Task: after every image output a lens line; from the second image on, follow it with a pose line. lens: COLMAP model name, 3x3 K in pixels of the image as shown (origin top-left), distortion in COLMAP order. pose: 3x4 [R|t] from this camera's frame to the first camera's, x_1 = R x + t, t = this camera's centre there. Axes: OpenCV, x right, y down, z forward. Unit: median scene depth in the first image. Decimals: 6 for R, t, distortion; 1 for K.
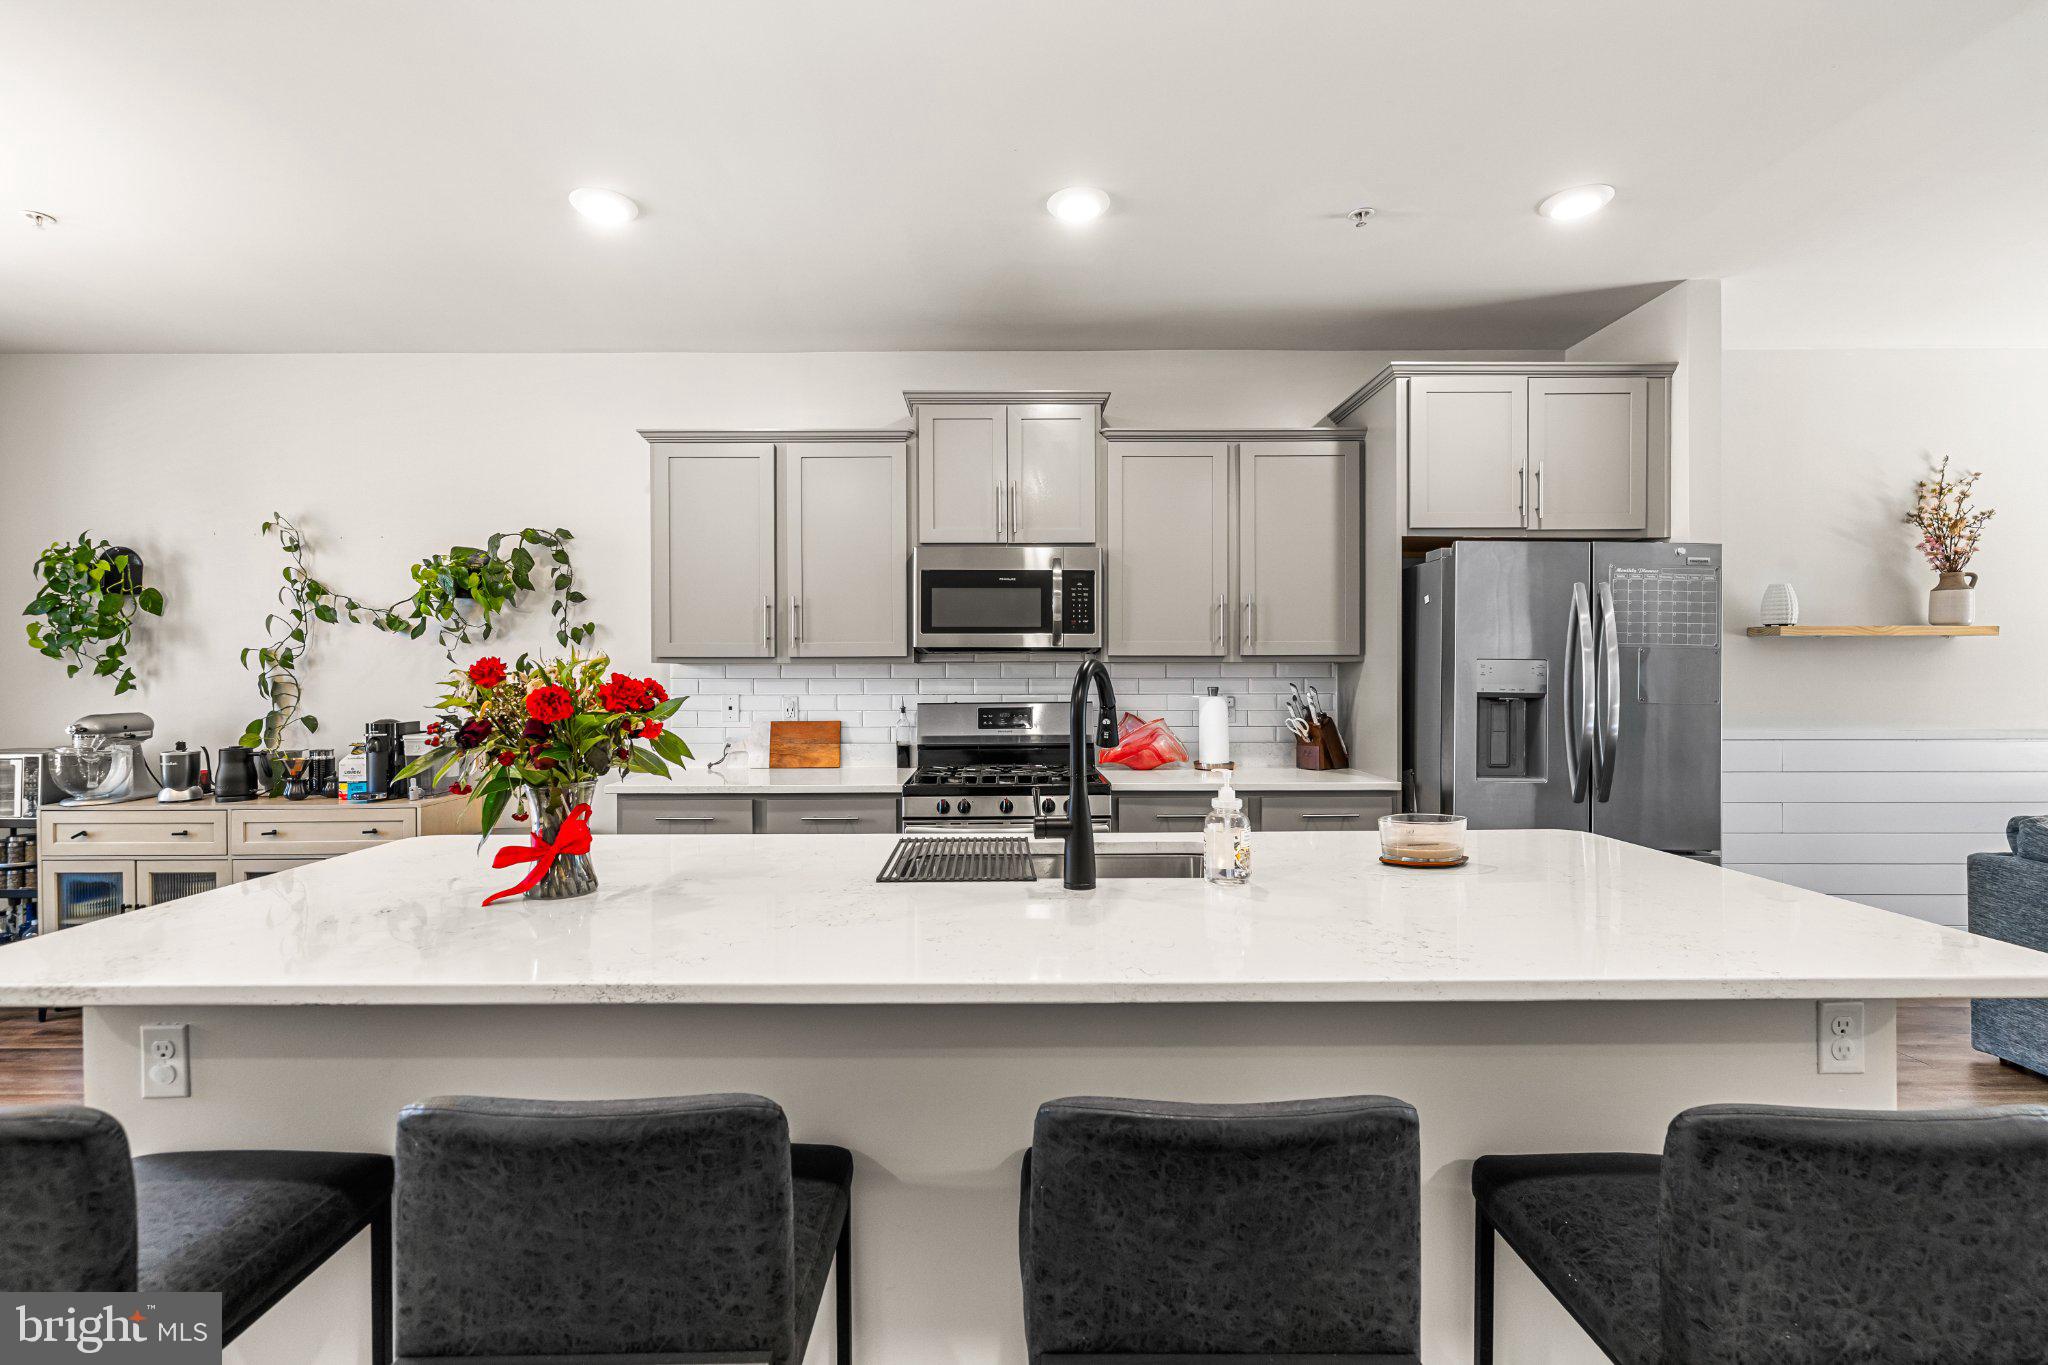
lens RADIAL K [[887.1, 0, 1019.5], [0, 887.1, 688.1], [0, 0, 1]] dist [0.001139, 0.000341]
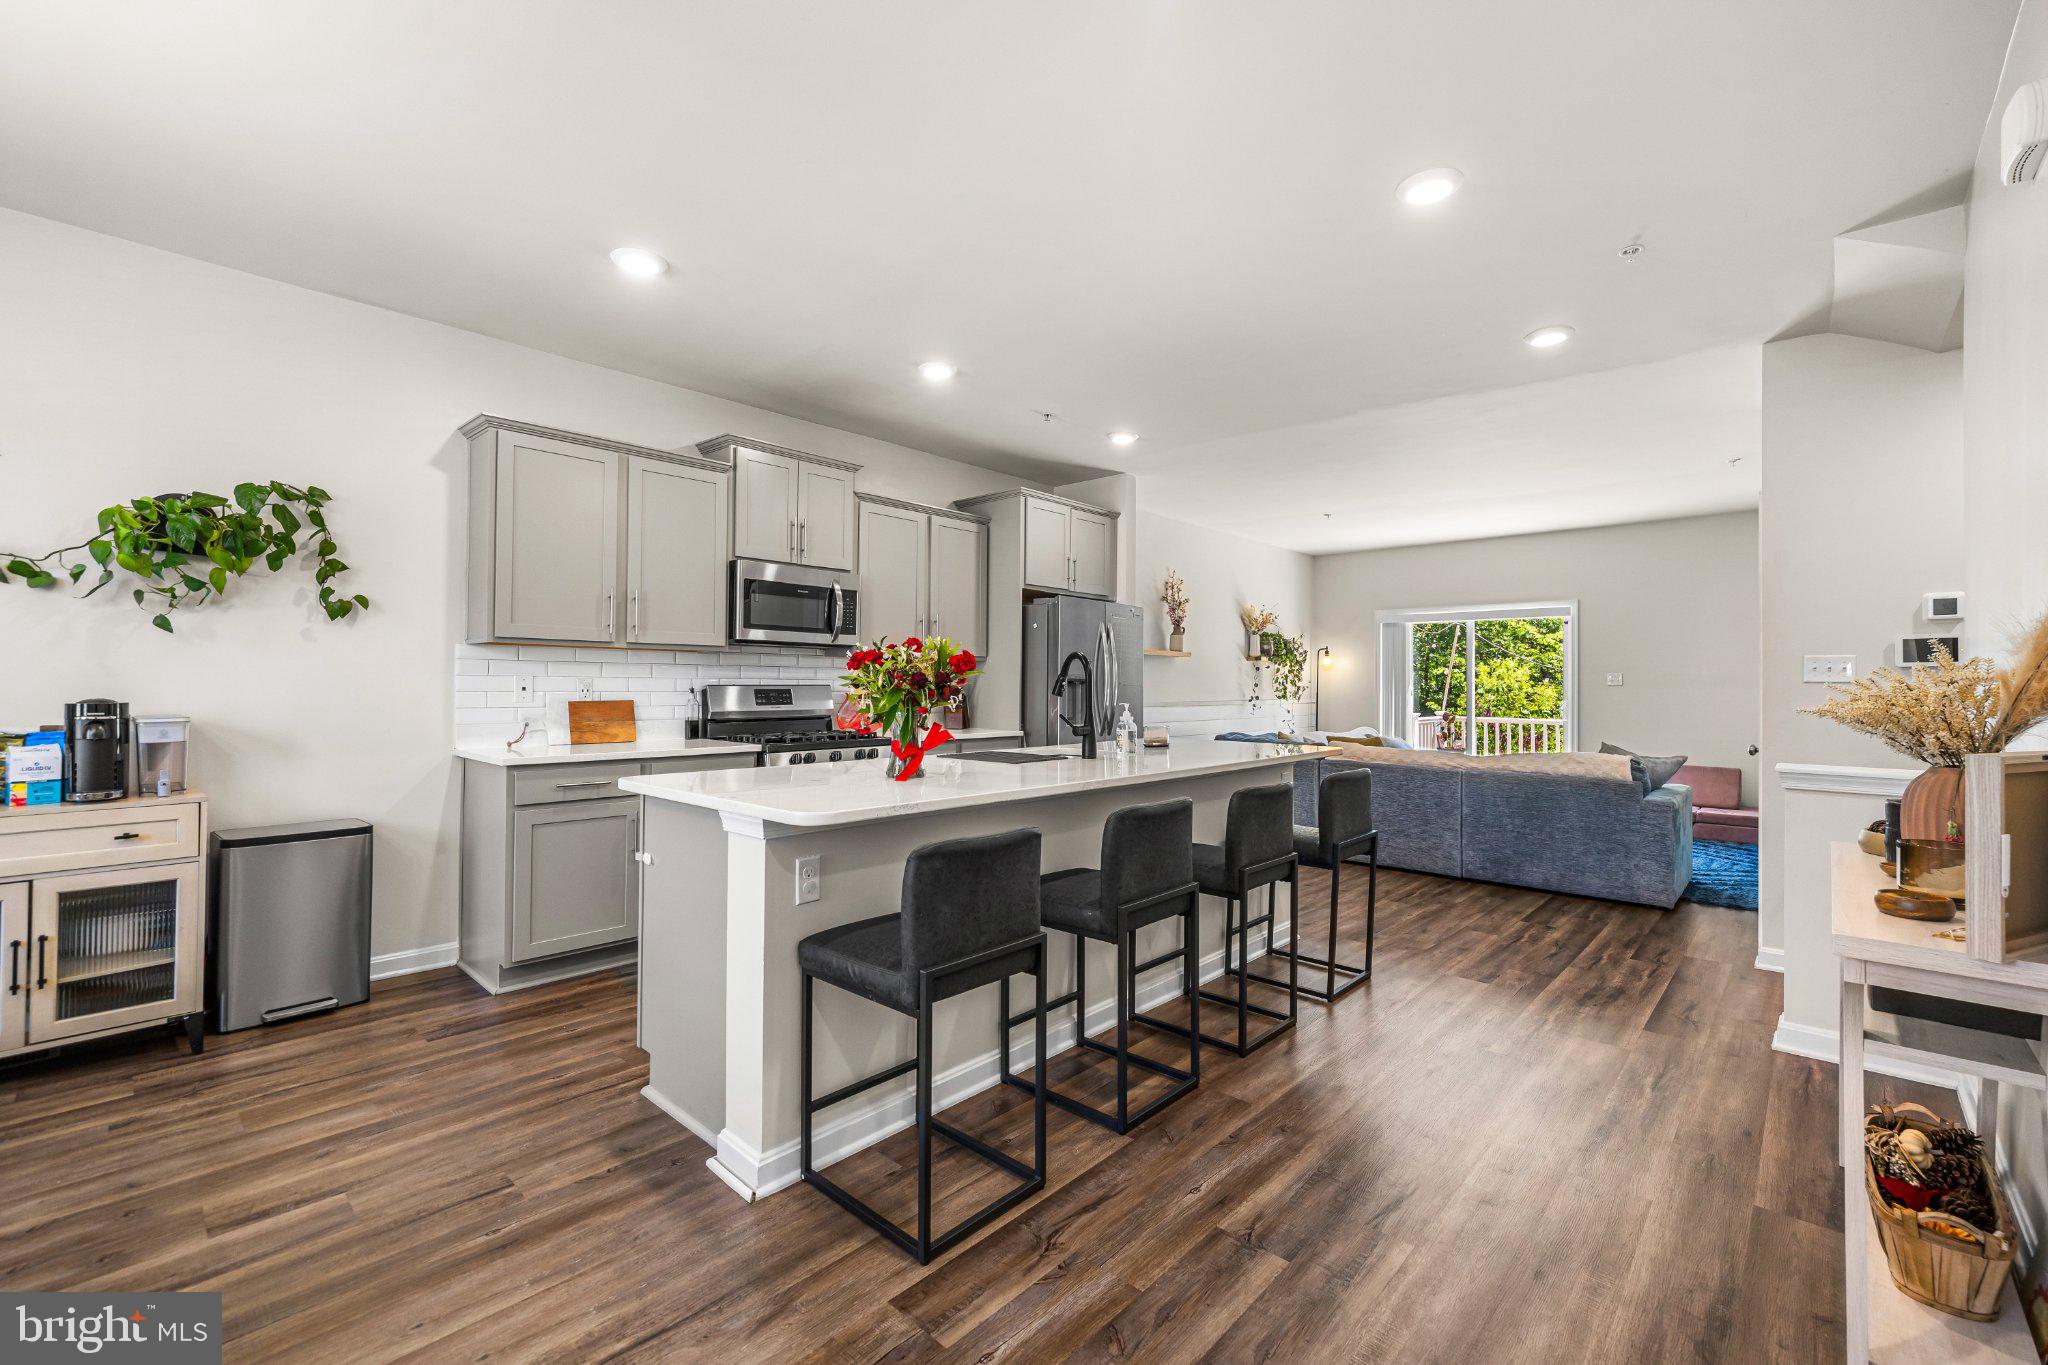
lens RADIAL K [[868.1, 0, 1023.8], [0, 868.1, 668.5], [0, 0, 1]] dist [-0.001262, -0.000193]
pose [[0.679887, 0.021832, 0.732992, -0.694650], [-0.000697, 0.999575, -0.029126, 0.029043], [-0.733316, 0.019292, 0.679614, -0.123529]]
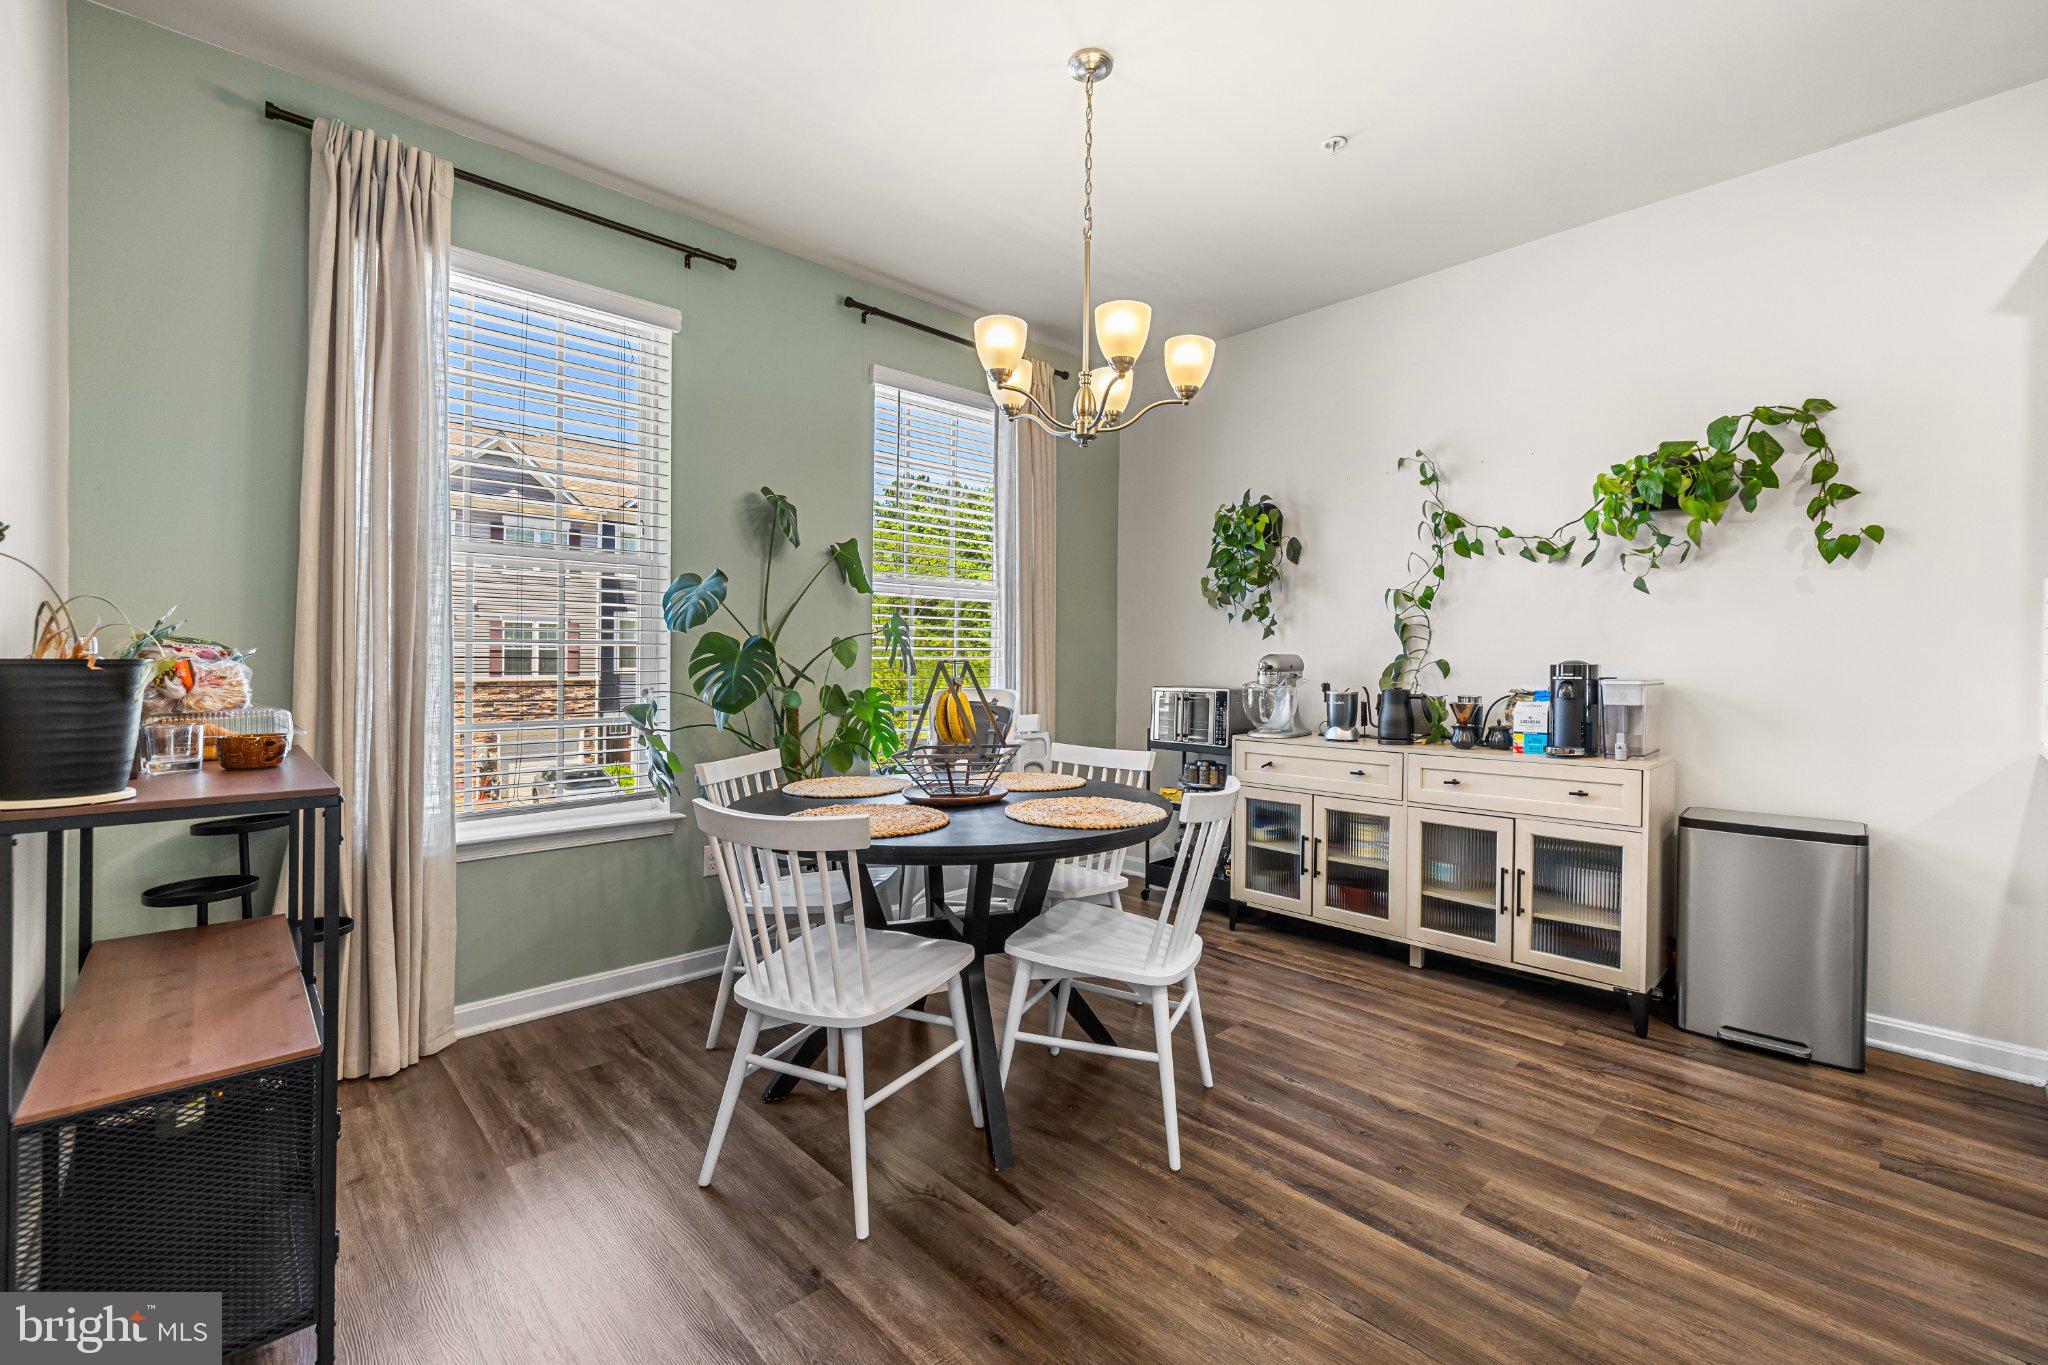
lens RADIAL K [[859.7, 0, 1019.7], [0, 859.7, 665.0], [0, 0, 1]] dist [0.001148, -0.000181]
pose [[0.685620, 0.008179, -0.727914, -0.465372], [-0.014226, 0.999896, -0.002165, 0.046782], [0.727821, 0.011840, 0.685665, 0.063826]]
